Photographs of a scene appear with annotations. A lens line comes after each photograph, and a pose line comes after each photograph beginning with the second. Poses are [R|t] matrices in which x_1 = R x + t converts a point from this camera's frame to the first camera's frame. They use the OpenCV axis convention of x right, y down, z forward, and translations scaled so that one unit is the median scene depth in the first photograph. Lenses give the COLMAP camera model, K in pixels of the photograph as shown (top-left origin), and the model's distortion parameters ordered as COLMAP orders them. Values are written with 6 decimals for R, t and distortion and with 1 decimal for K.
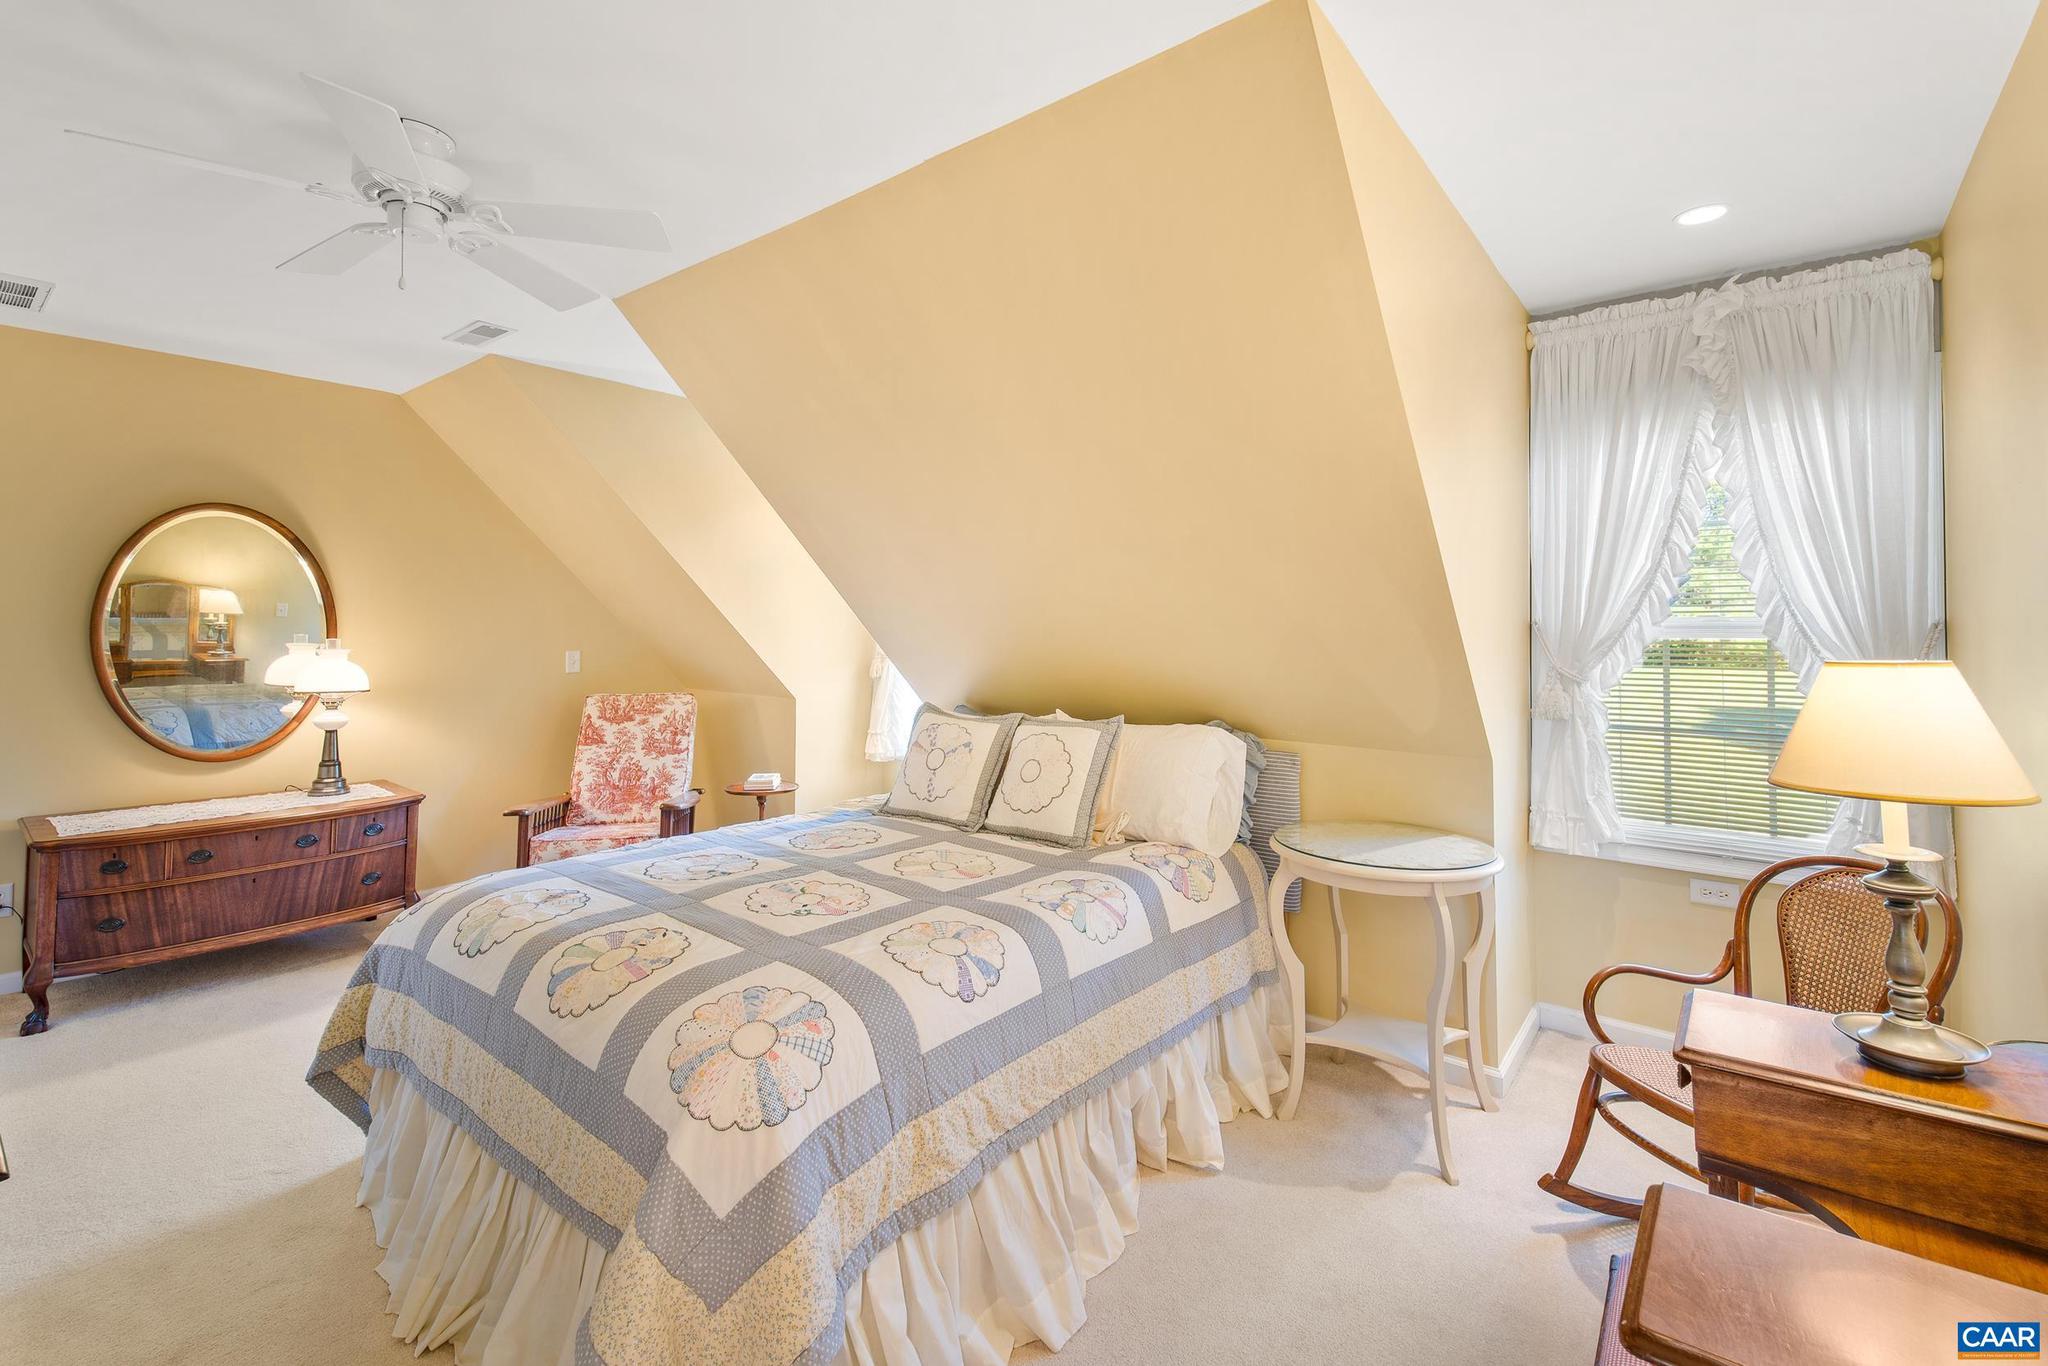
lens RADIAL K [[888.0, 0, 1018.8], [0, 888.0, 640.2], [0, 0, 1]] dist [0.044490, -0.021057]
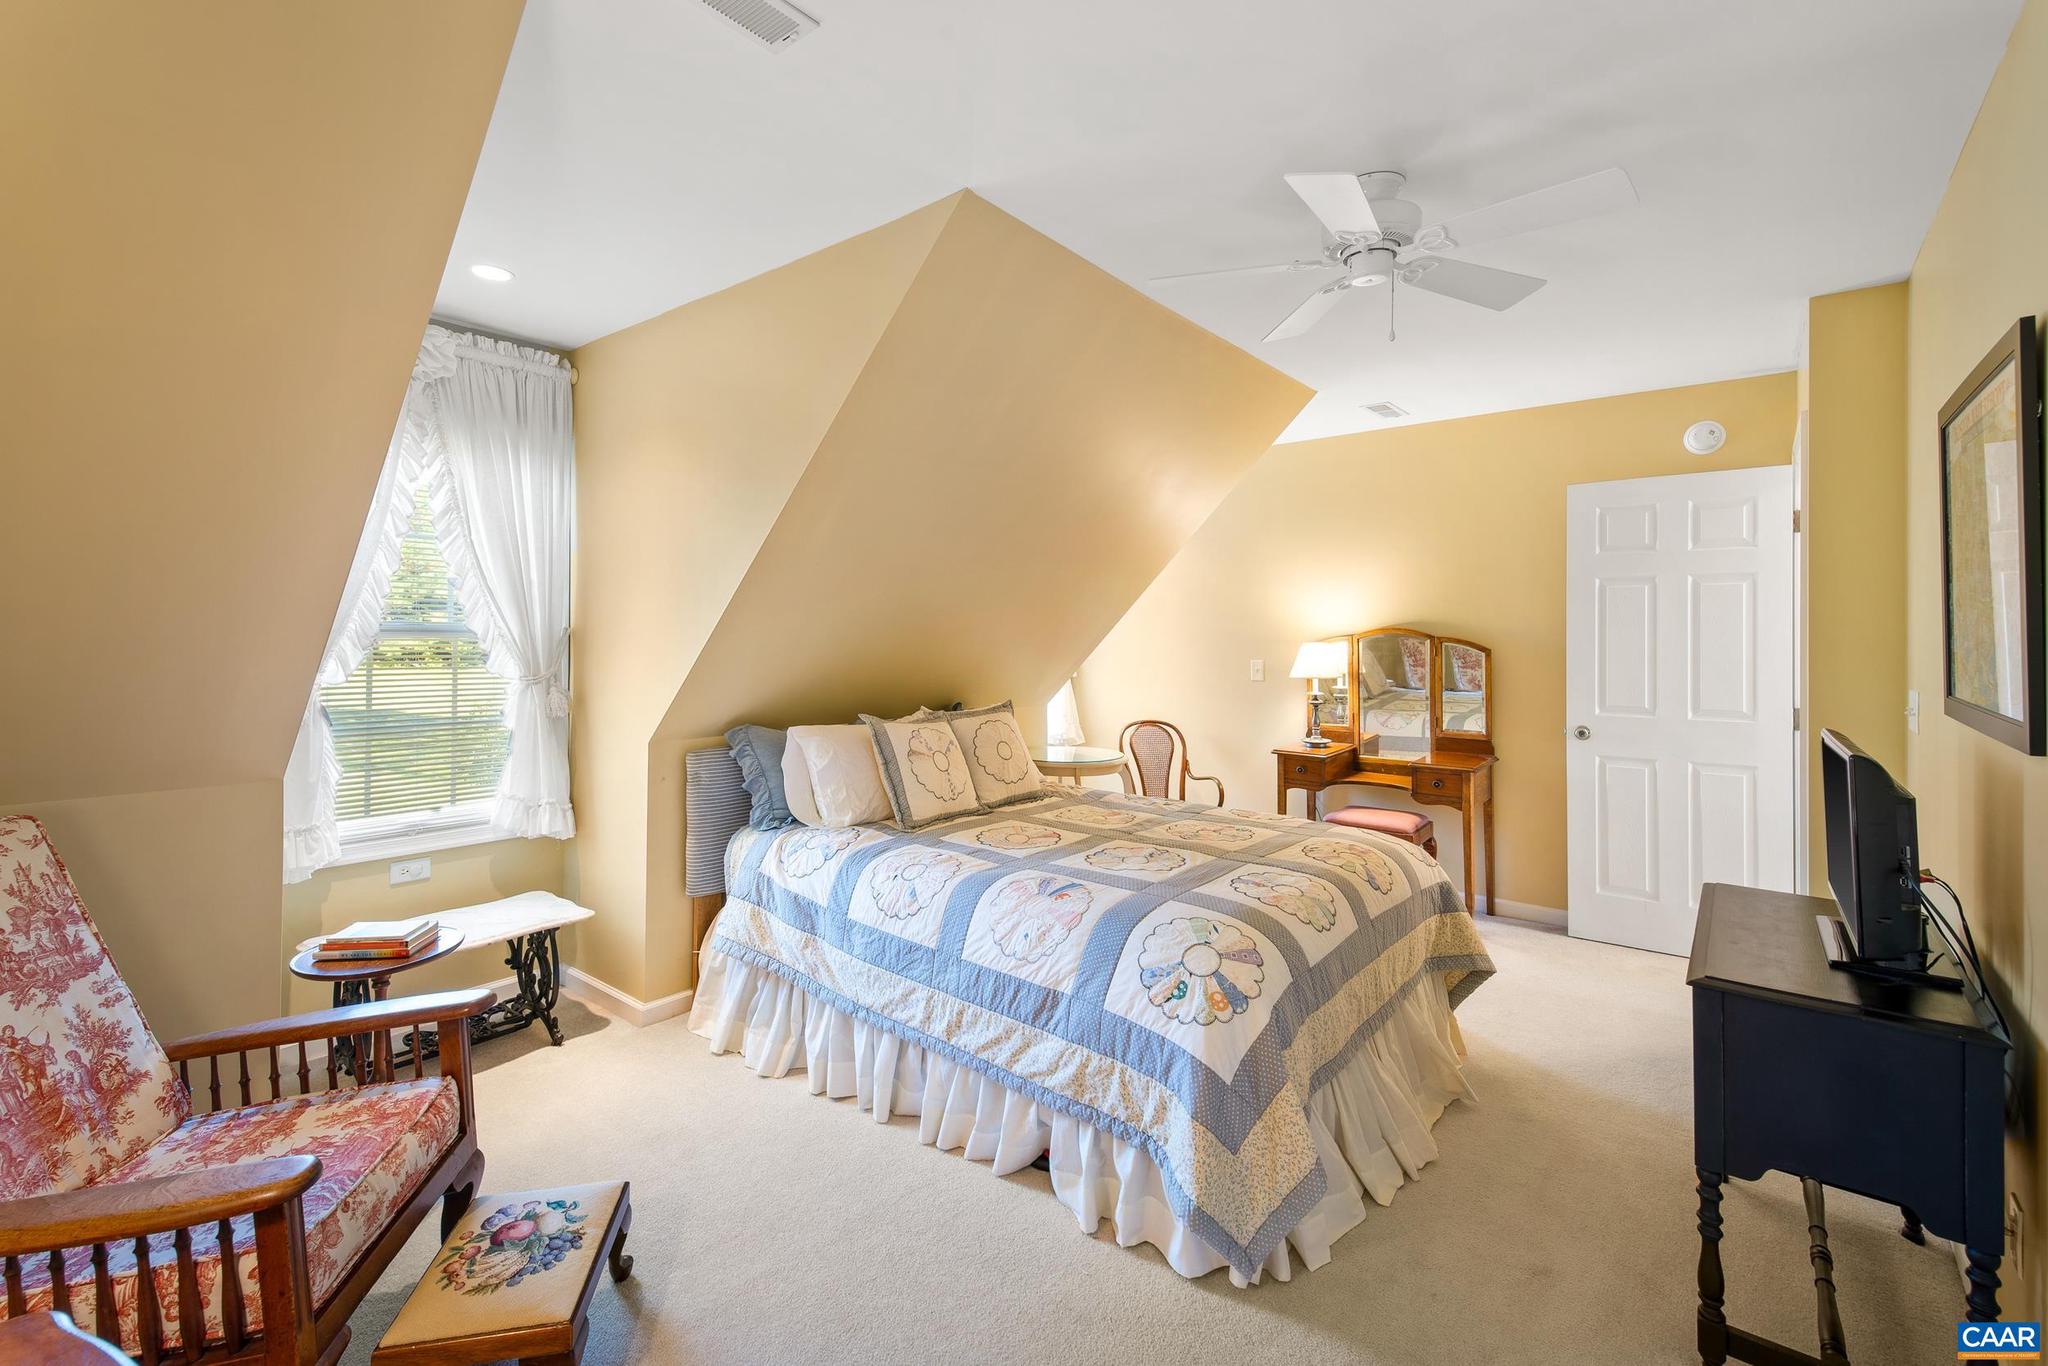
lens RADIAL K [[888.0, 0, 1018.8], [0, 888.0, 640.2], [0, 0, 1]] dist [0.044490, -0.021057]
pose [[-0.006868, -0.010072, 0.999926, -0.776173], [0.009184, 0.999906, 0.010135, -0.013233], [-0.999934, 0.009253, -0.006775, 0.617189]]
